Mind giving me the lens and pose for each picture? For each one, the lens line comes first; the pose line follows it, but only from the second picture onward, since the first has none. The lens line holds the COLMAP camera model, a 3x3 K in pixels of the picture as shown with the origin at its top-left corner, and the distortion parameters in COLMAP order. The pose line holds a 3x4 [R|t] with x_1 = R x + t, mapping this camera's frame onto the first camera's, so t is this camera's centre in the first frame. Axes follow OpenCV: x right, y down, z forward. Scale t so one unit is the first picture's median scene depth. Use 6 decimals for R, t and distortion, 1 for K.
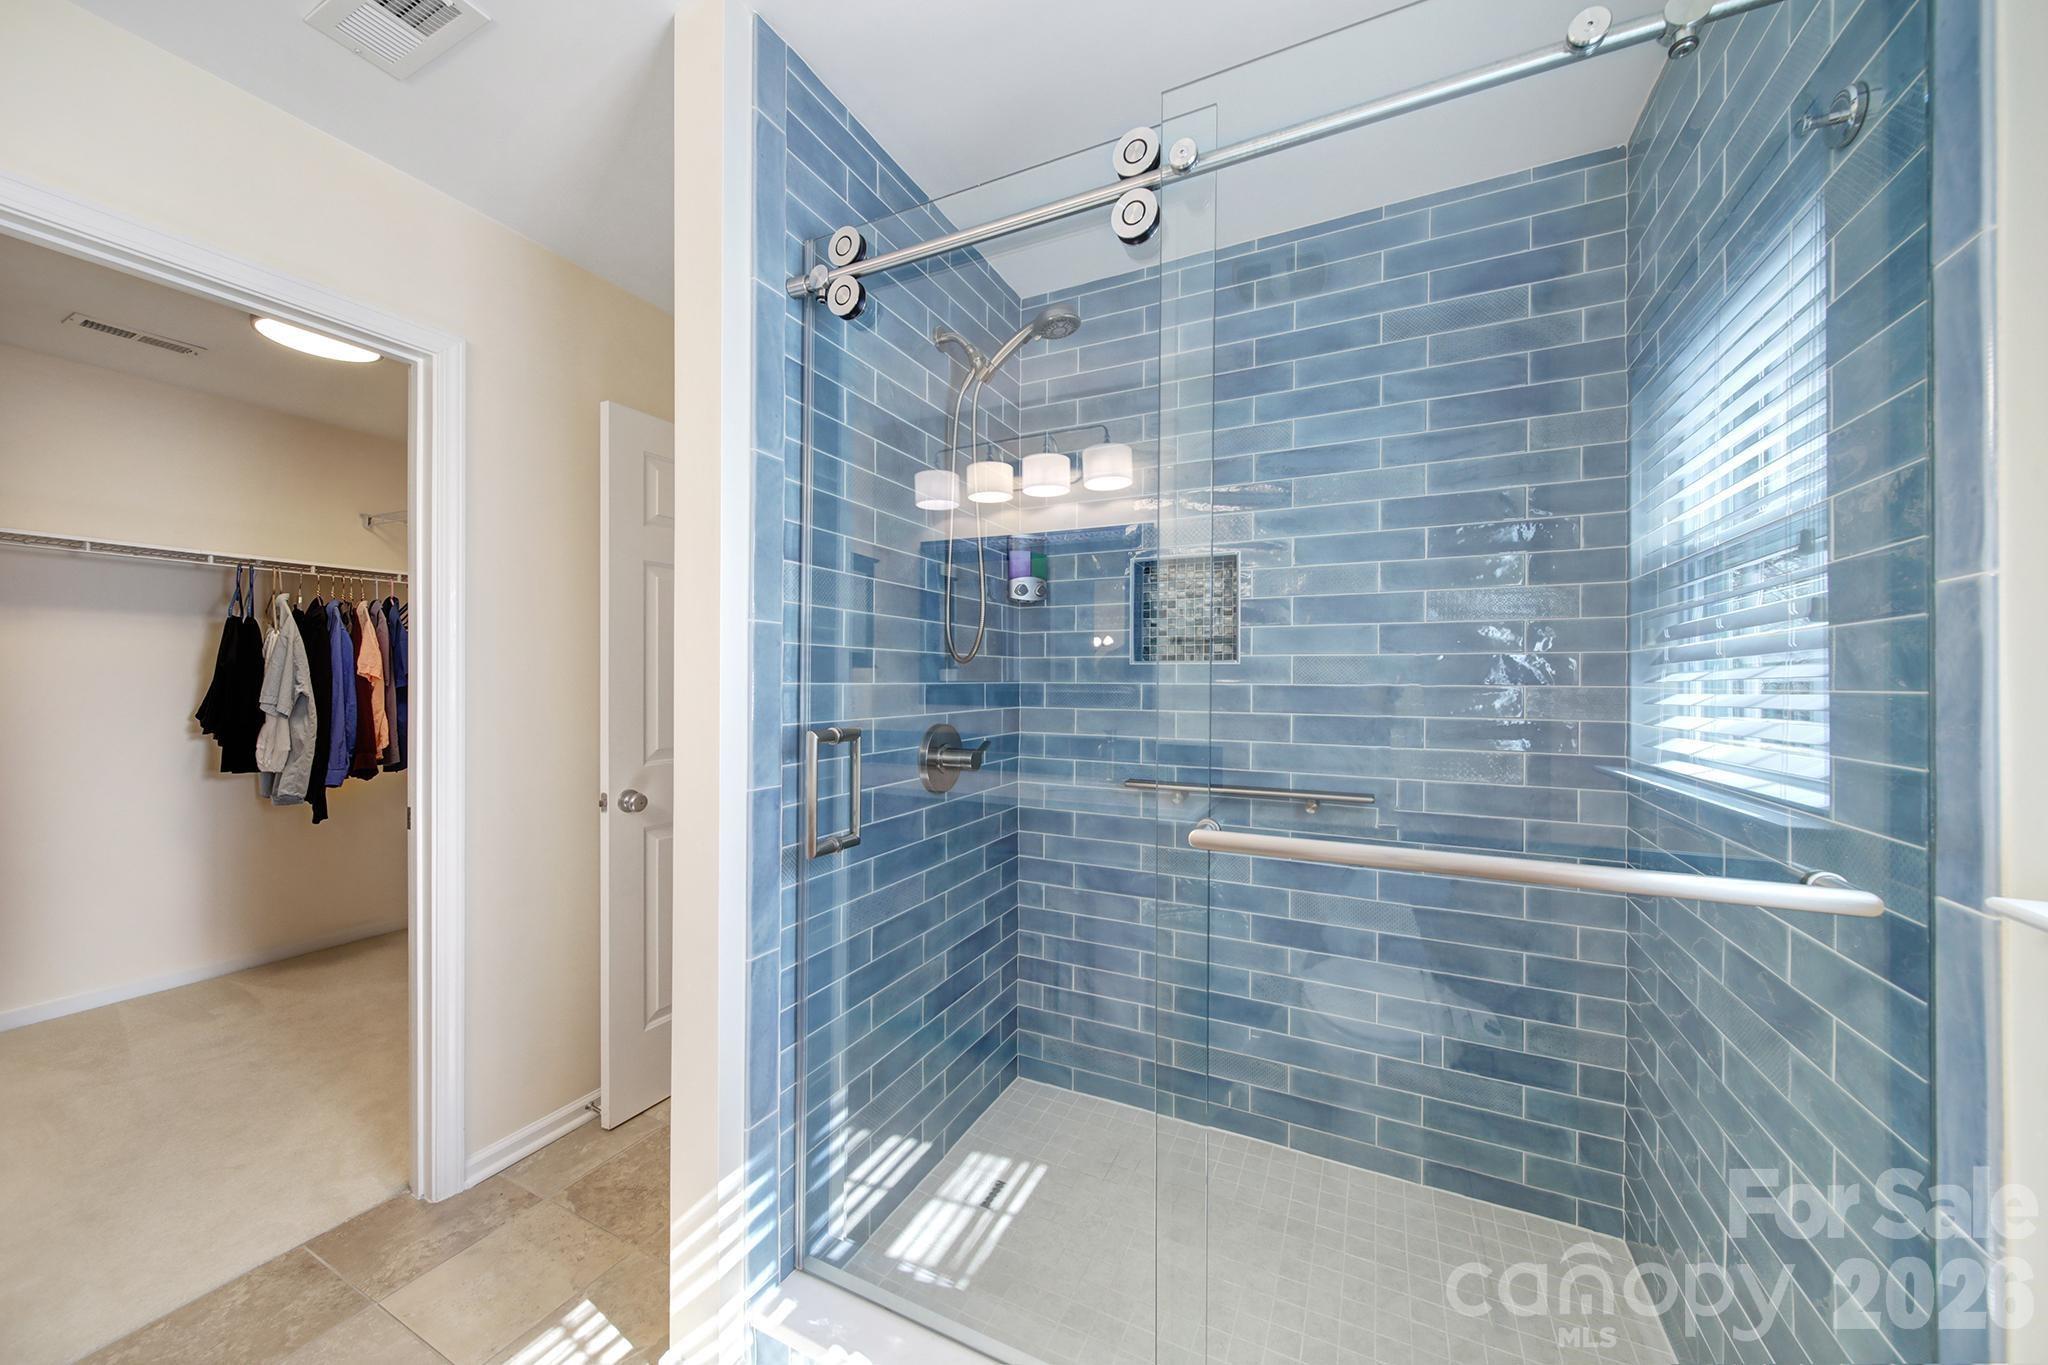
lens RADIAL K [[725.9, 0, 1011.3], [0, 725.9, 679.1], [0, 0, 1]] dist [-0.001074, -0.000606]
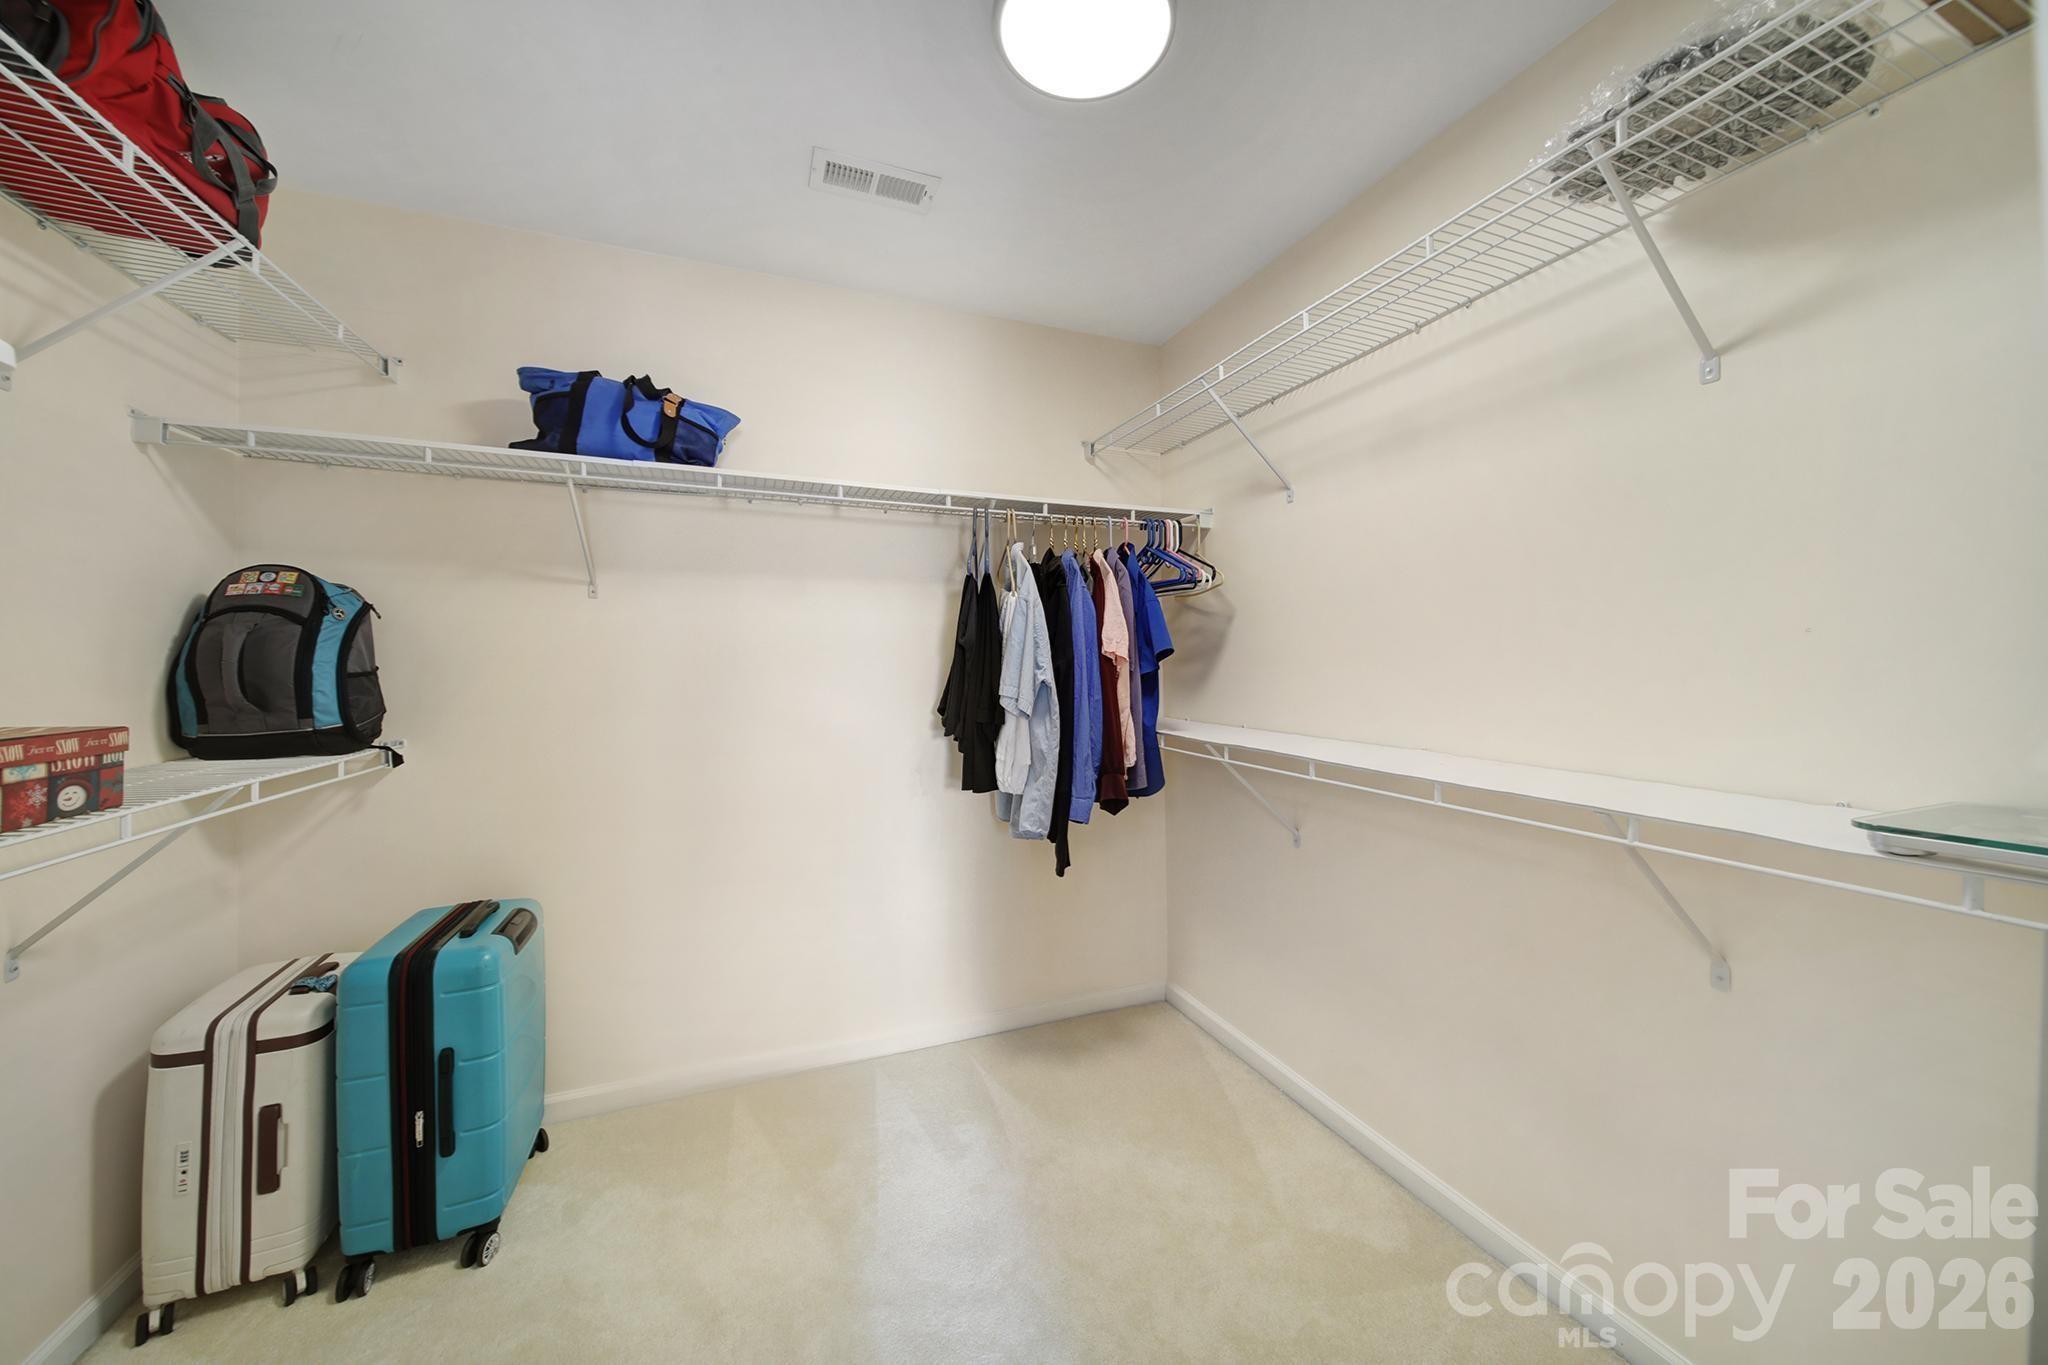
lens RADIAL K [[725.9, 0, 1032.1], [0, 725.9, 667.0], [0, 0, 1]] dist [-0.001074, -0.000606]
pose [[0.755358, -0.003022, -0.655306, -0.533951], [0.010415, 0.999918, 0.007393, 0.000423], [0.655230, -0.012409, 0.755328, 0.473931]]
